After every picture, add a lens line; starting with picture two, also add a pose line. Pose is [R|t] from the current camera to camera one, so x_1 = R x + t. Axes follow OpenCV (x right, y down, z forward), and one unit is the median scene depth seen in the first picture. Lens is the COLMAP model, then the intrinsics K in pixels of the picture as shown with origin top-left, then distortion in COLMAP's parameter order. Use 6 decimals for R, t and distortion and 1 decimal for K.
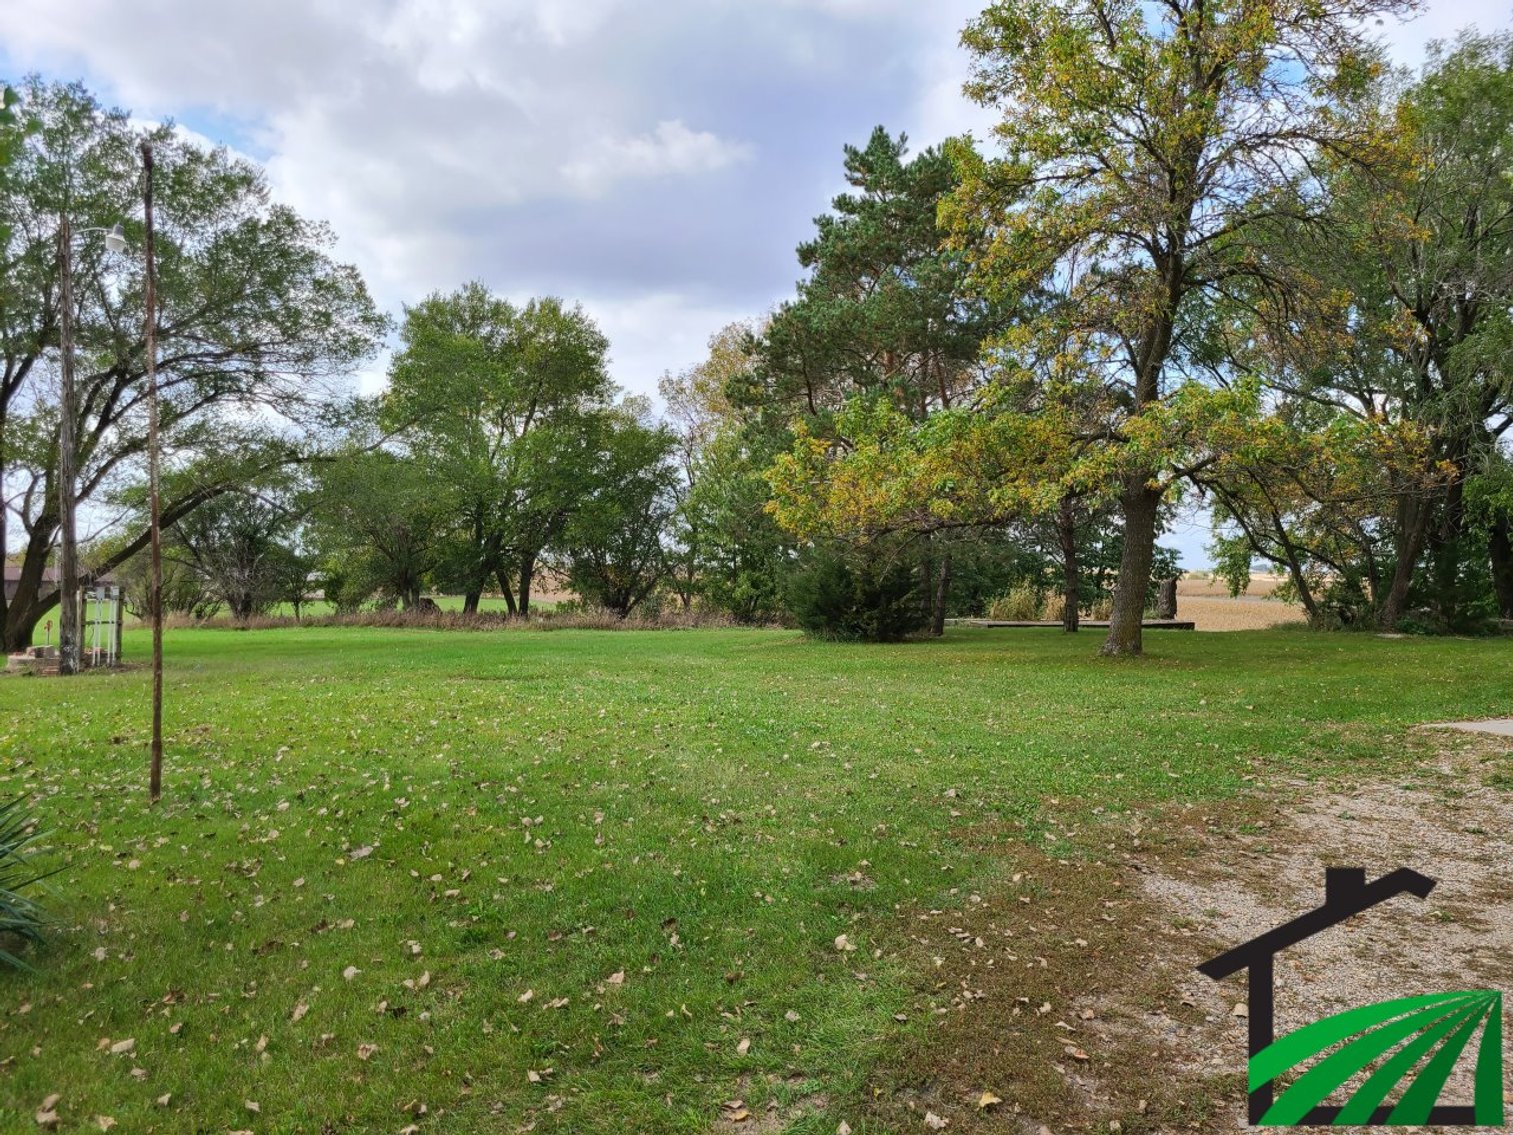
lens RADIAL K [[1120.7, 0, 760.6], [0, 1120.7, 572.8], [0, 0, 1]] dist [0.041444, -0.039188]
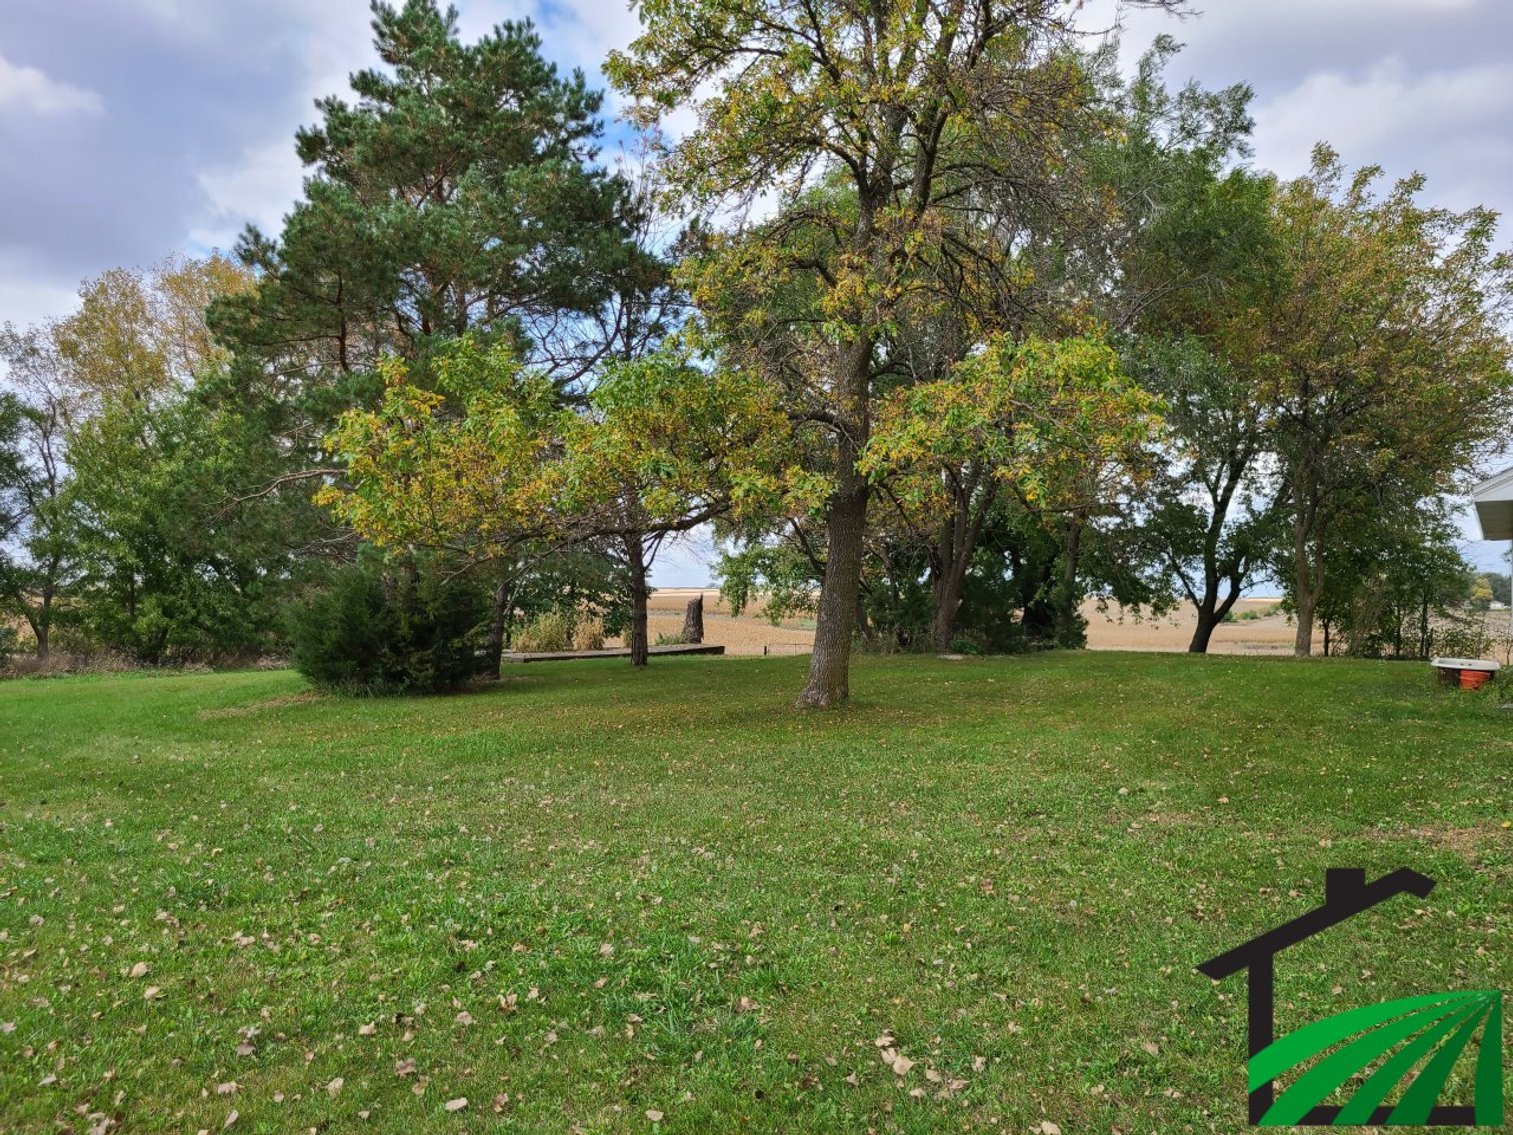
lens RADIAL K [[1120.7, 0, 754.6], [0, 1120.7, 571.8], [0, 0, 1]] dist [0.041444, -0.039188]
pose [[0.865989, 0.000991, 0.500062, -0.053365], [0.006914, 0.999879, -0.013956, -0.003864], [-0.500015, 0.015543, 0.865877, 0.188235]]
